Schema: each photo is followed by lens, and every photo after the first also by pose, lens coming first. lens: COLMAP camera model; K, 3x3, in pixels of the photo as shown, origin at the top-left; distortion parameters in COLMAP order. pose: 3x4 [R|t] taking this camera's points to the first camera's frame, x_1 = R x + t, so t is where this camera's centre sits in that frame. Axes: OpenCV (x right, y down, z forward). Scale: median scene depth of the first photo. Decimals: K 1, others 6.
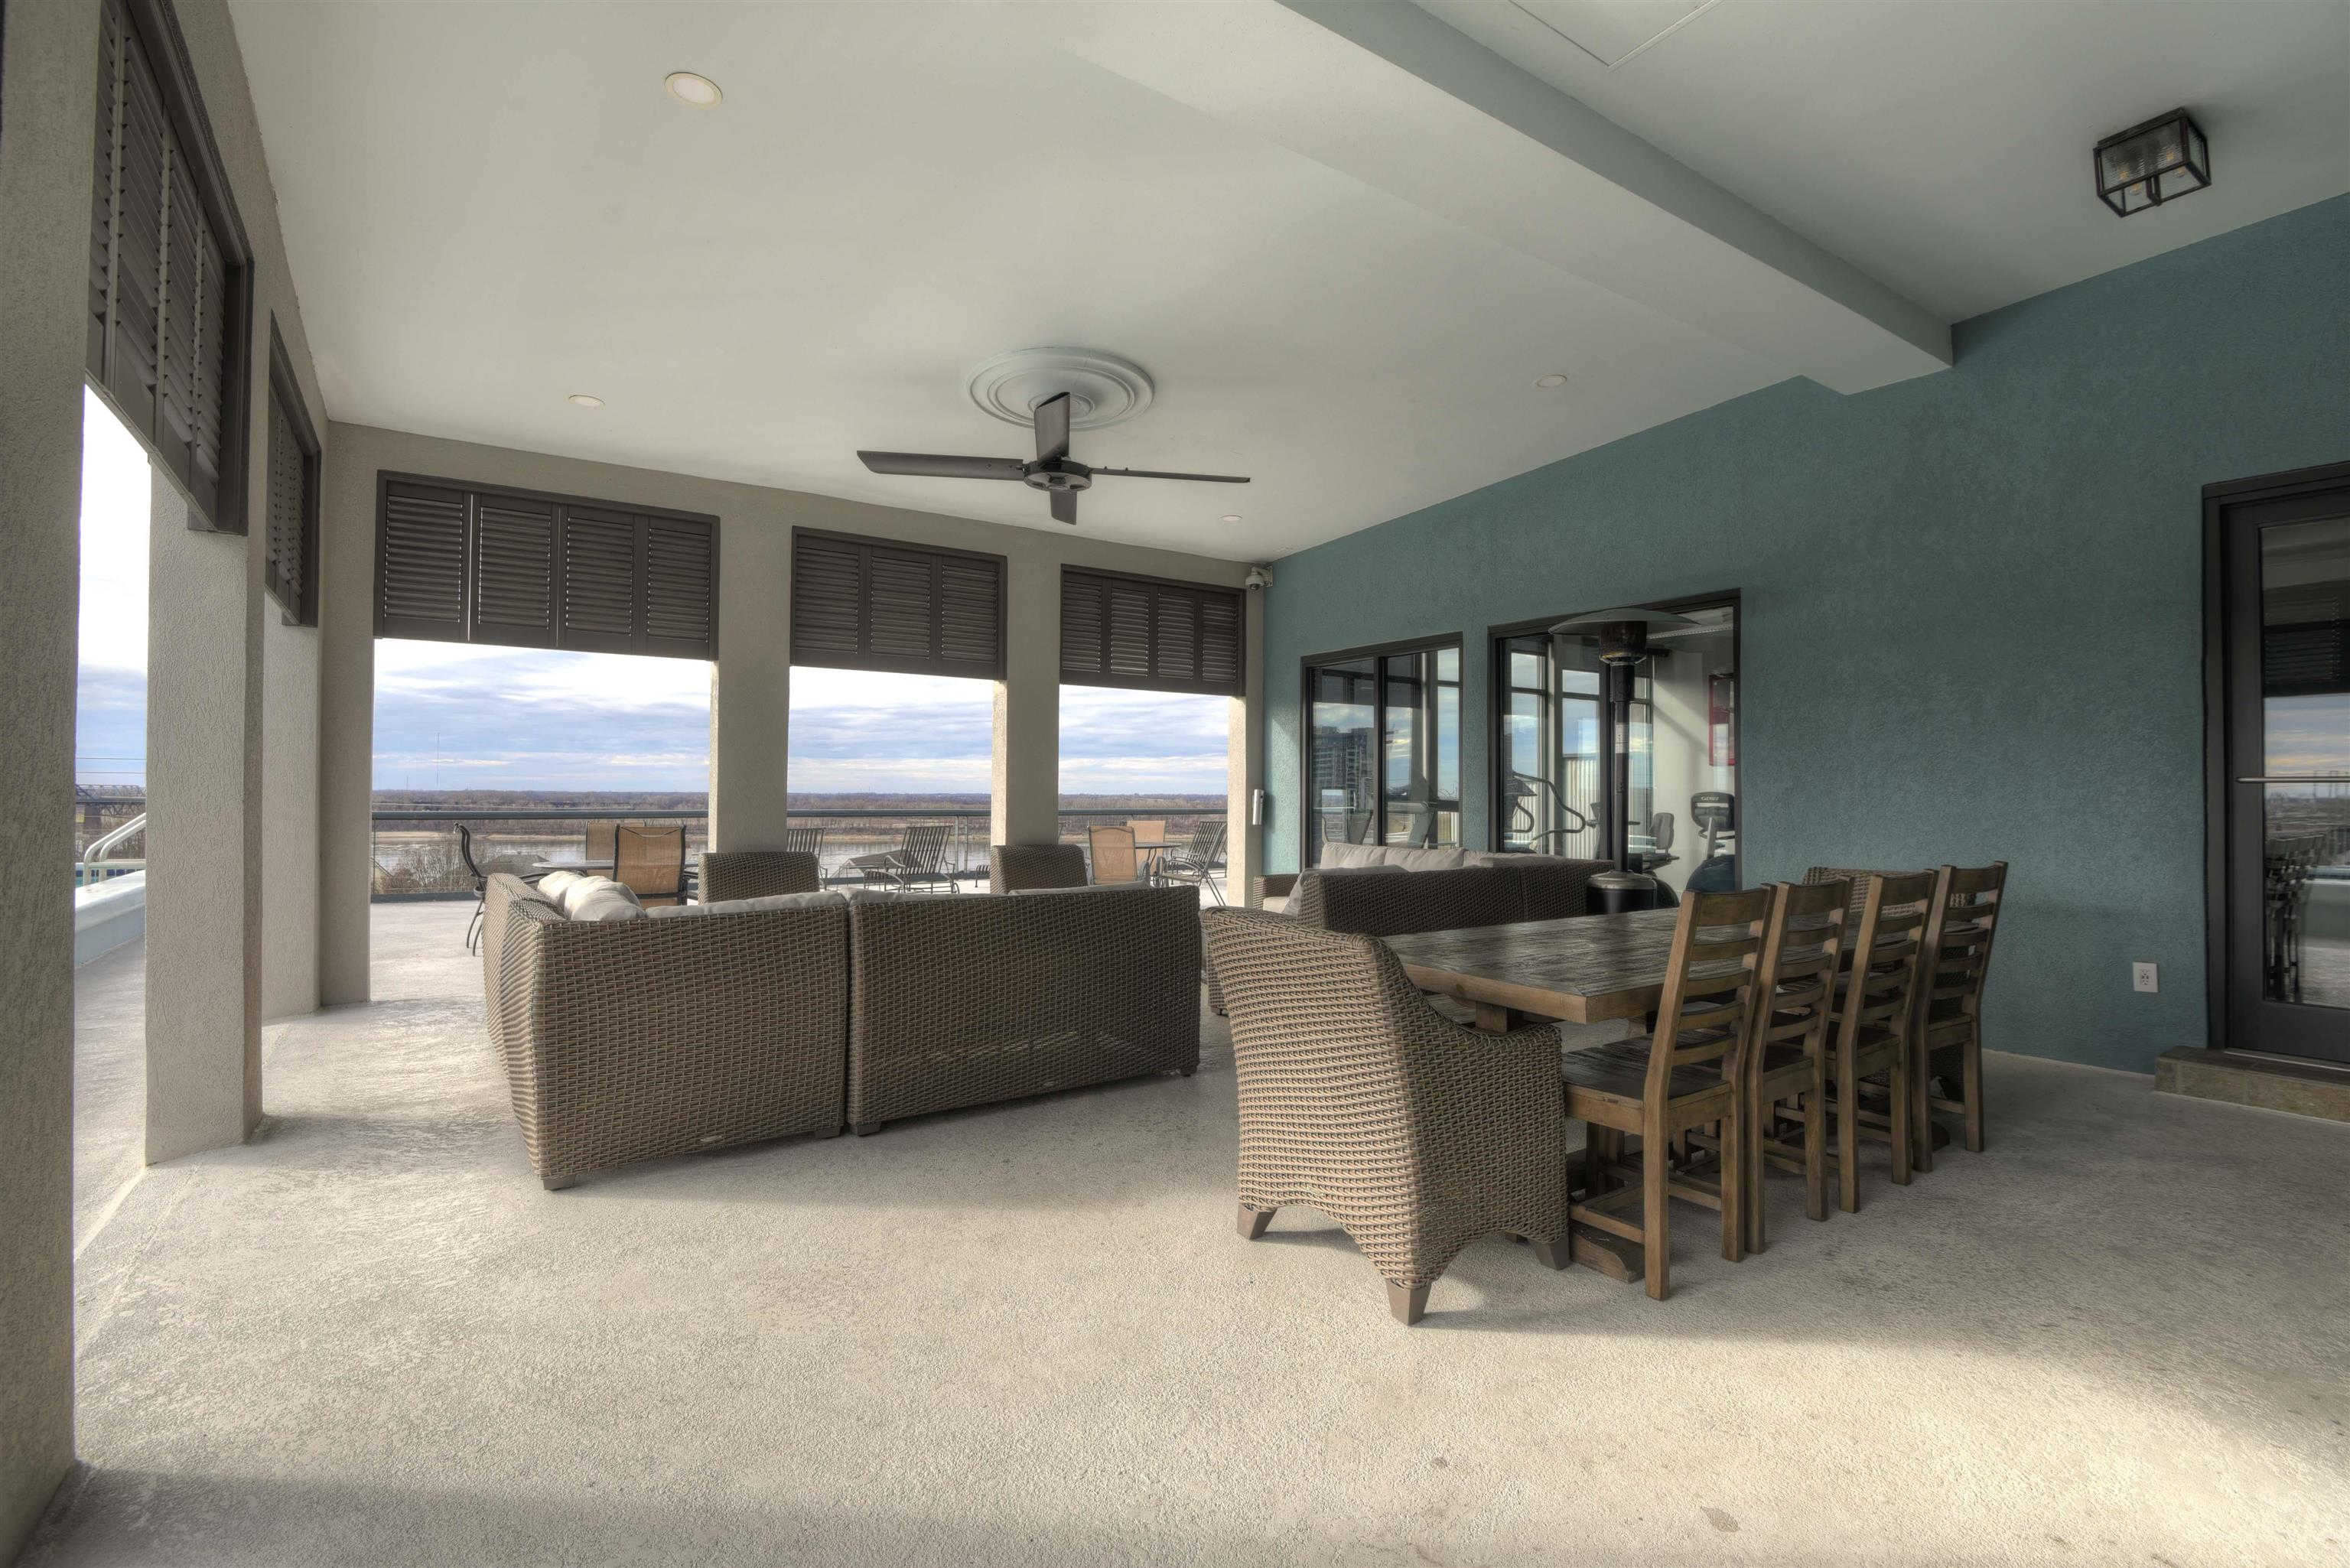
lens RADIAL K [[1091.3, 0, 1168.8], [0, 1091.3, 784.4], [0, 0, 1]] dist [-0.000849, -0.000216]
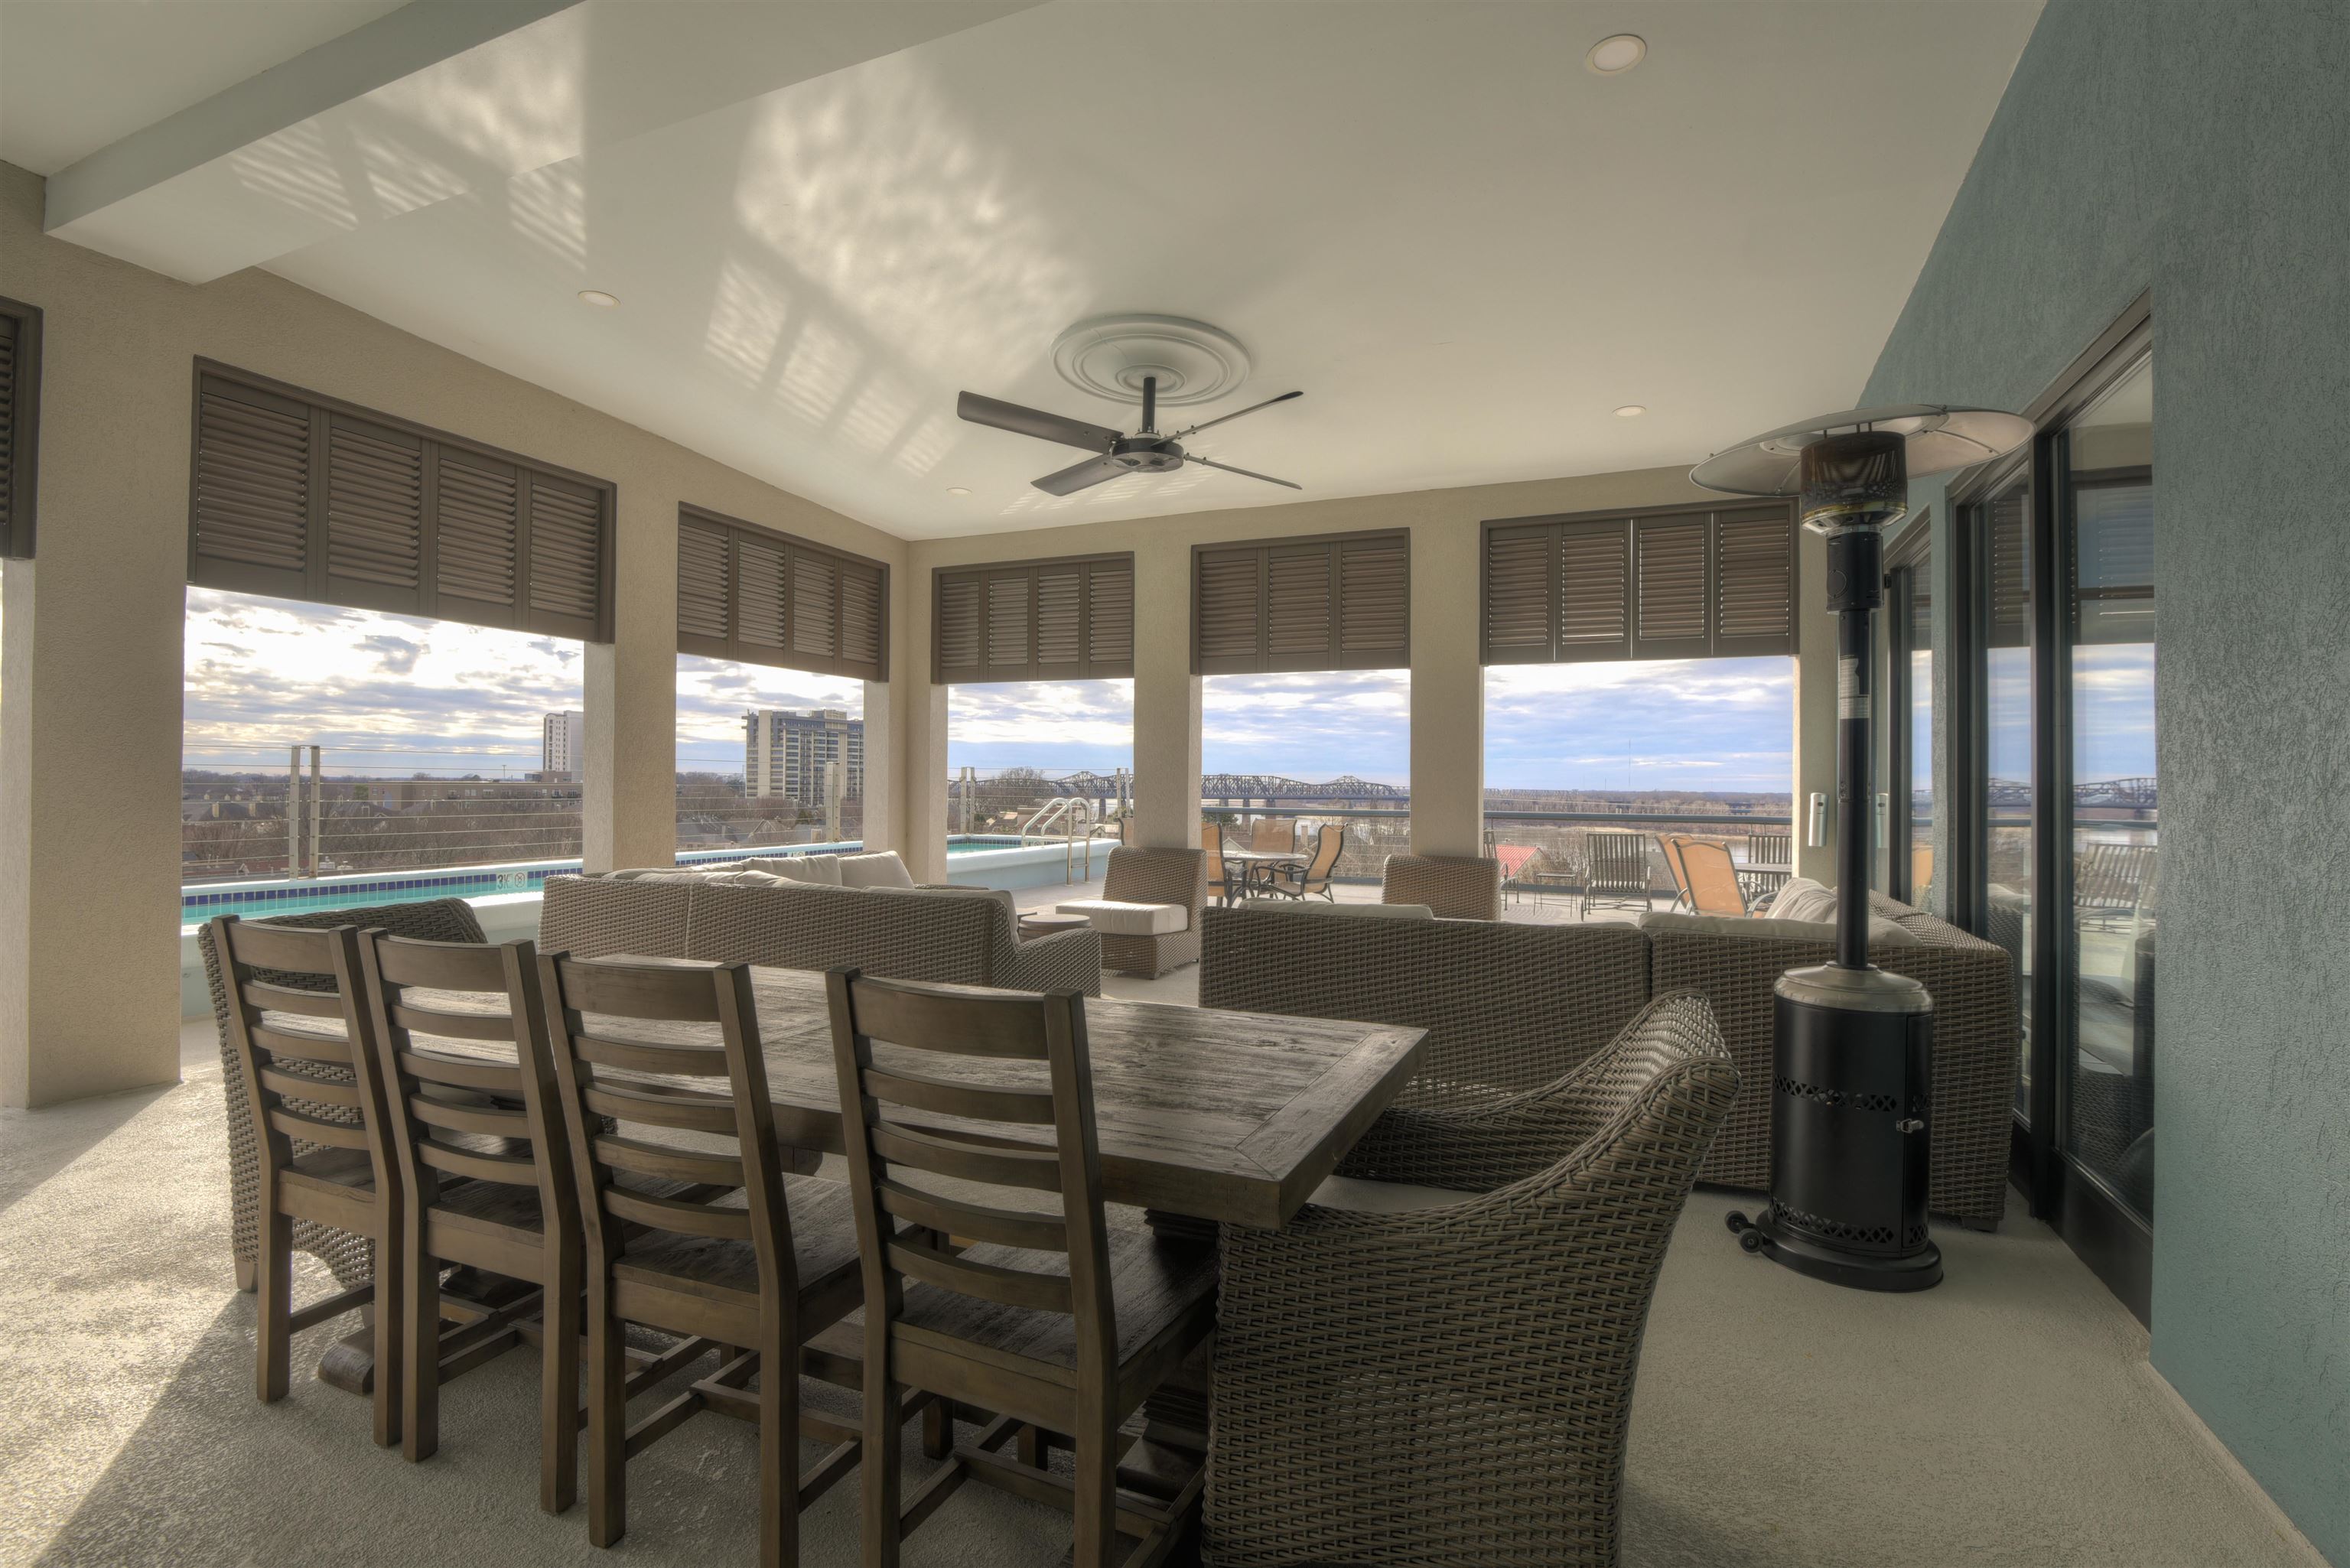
lens RADIAL K [[1091.3, 0, 1168.8], [0, 1091.3, 784.4], [0, 0, 1]] dist [-0.000849, -0.000216]
pose [[0.530904, -0.001633, -0.847430, 0.441732], [0.000528, 0.999999, -0.001596, 0.000078], [0.847432, 0.000400, 0.530904, 0.326967]]
